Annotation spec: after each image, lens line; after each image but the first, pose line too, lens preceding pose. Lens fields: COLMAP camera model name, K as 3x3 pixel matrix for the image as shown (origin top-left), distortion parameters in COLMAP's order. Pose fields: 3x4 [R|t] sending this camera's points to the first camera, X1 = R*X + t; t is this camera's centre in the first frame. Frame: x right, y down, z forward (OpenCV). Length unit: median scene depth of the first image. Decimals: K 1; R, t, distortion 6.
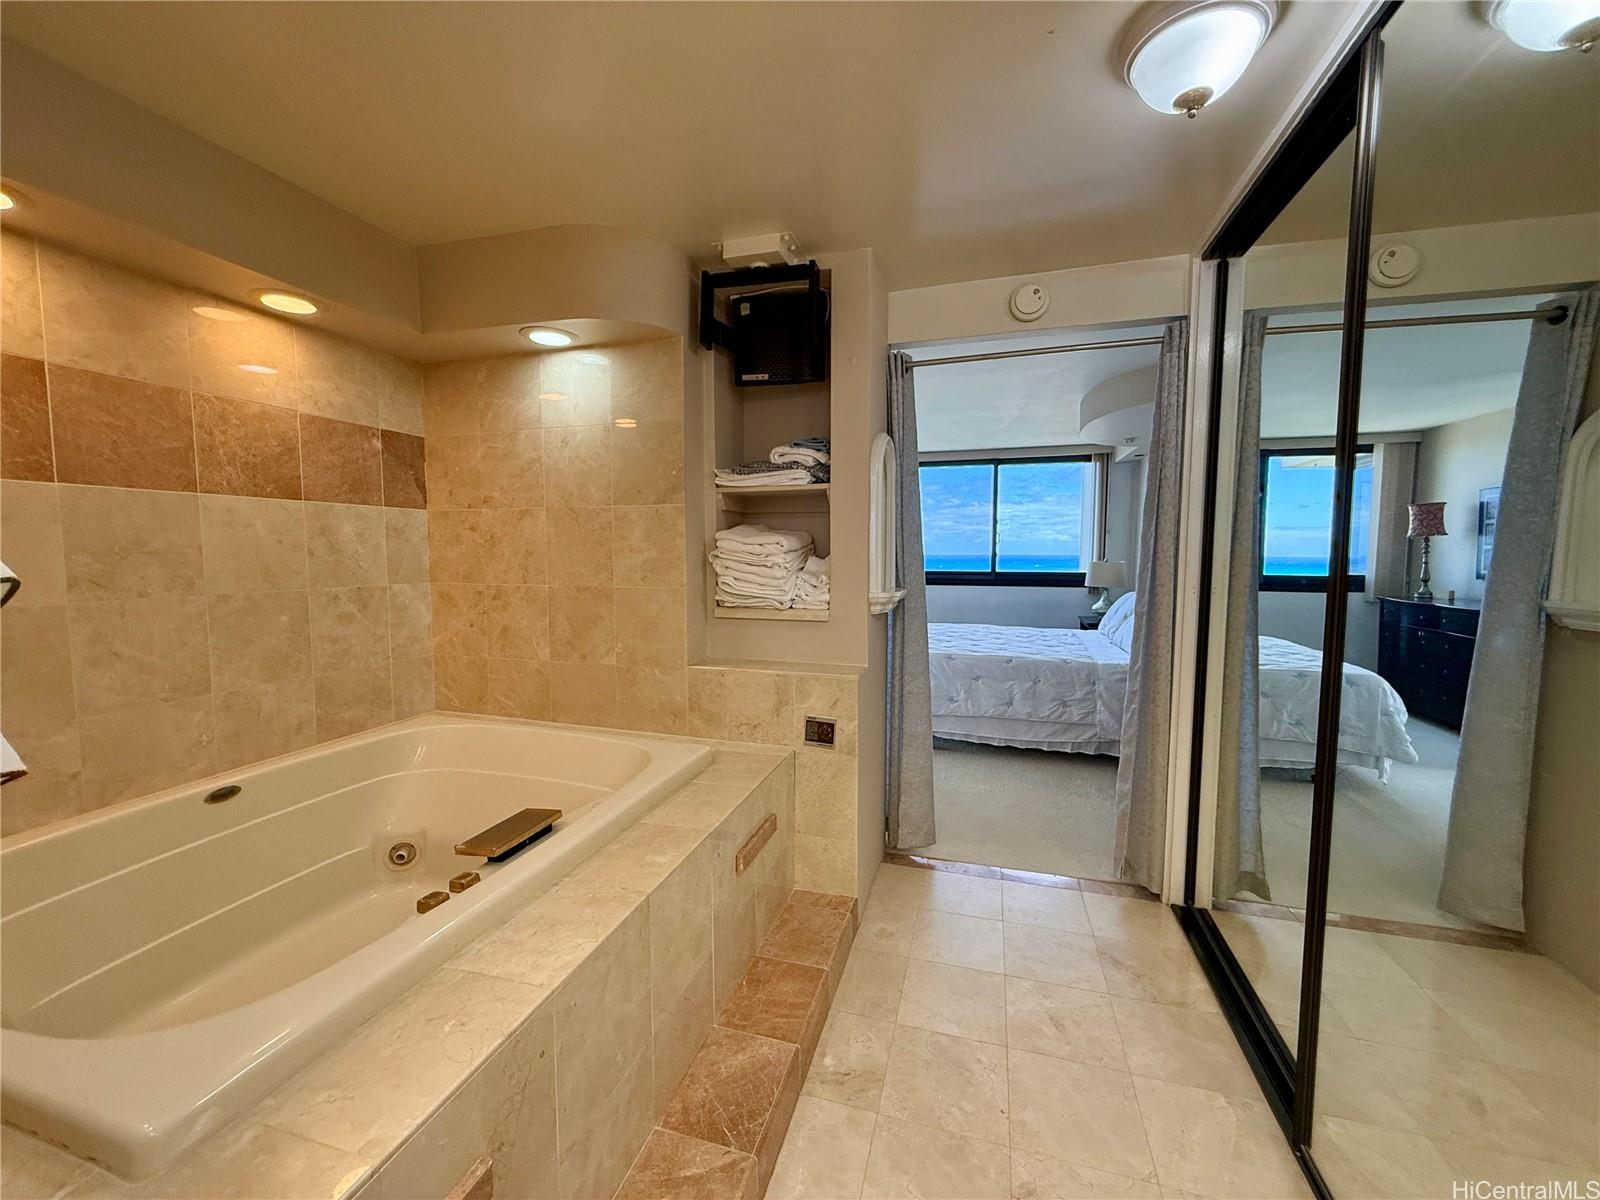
lens RADIAL K [[634.1, 0, 800.0], [0, 634.1, 601.8], [0, 0, 1]] dist [0.000071, 0.000266]
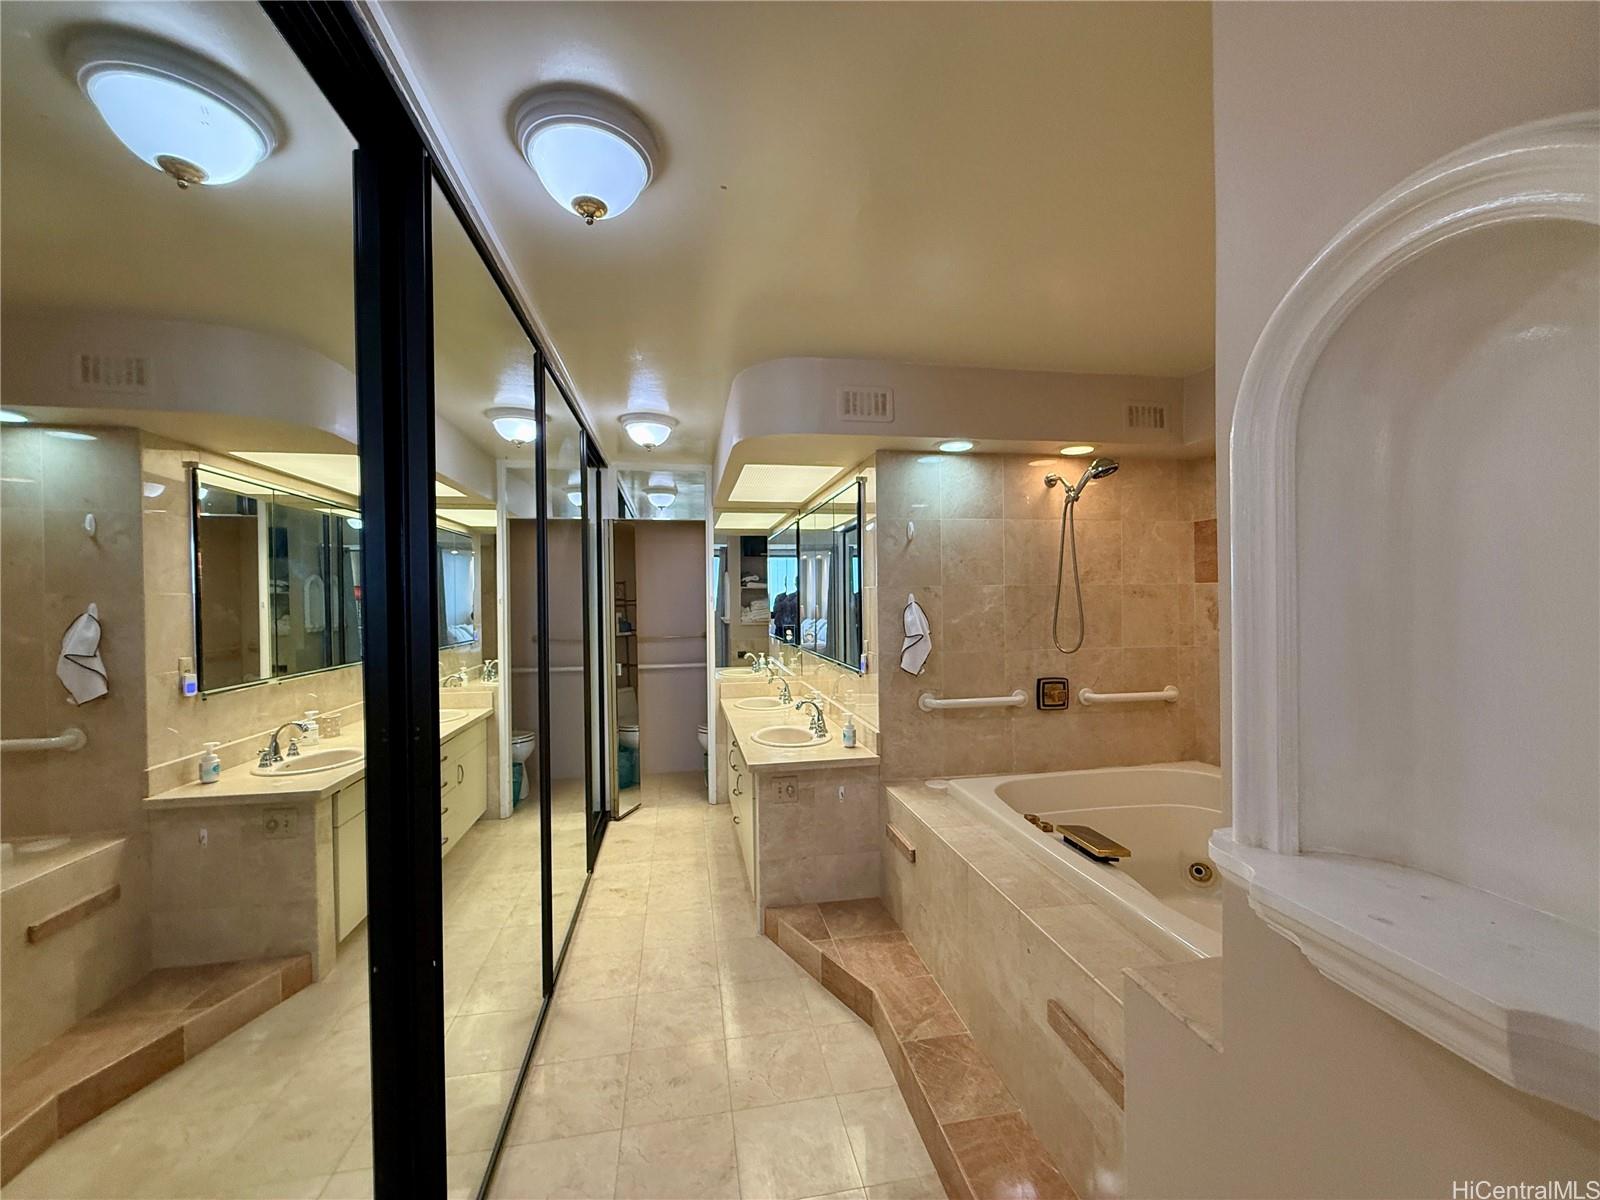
lens RADIAL K [[634.1, 0, 800.0], [0, 634.1, 605.7], [0, 0, 1]] dist [0.000071, 0.000266]
pose [[-0.892803, 0.009680, -0.450343, 0.738306], [-0.026069, 0.996983, 0.073112, -0.230399], [0.449692, 0.077014, -0.889857, 1.981767]]
